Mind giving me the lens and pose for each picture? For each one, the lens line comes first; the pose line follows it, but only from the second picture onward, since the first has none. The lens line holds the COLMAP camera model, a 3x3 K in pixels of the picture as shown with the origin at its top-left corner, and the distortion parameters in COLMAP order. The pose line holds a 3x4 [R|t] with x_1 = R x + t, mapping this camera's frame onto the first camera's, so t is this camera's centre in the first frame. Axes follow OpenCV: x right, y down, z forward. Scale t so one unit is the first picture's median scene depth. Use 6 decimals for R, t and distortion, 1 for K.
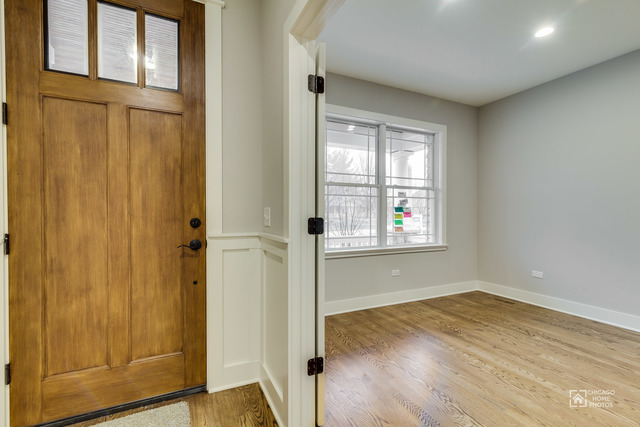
lens RADIAL K [[289.0, 0, 322.0], [0, 289.0, 219.5], [0, 0, 1]] dist [-0.000346, -0.000056]
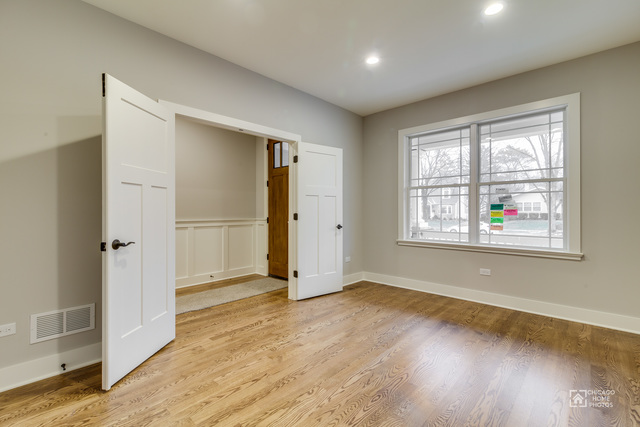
lens RADIAL K [[295.0, 0, 320.0], [0, 295.0, 213.5], [0, 0, 1]] dist [0.000048, -0.000976]
pose [[0.348705, 0.000137, -0.937233, 1.010760], [-0.021813, 0.999730, -0.007970, 0.007822], [0.936979, 0.023223, 0.348614, 0.132591]]
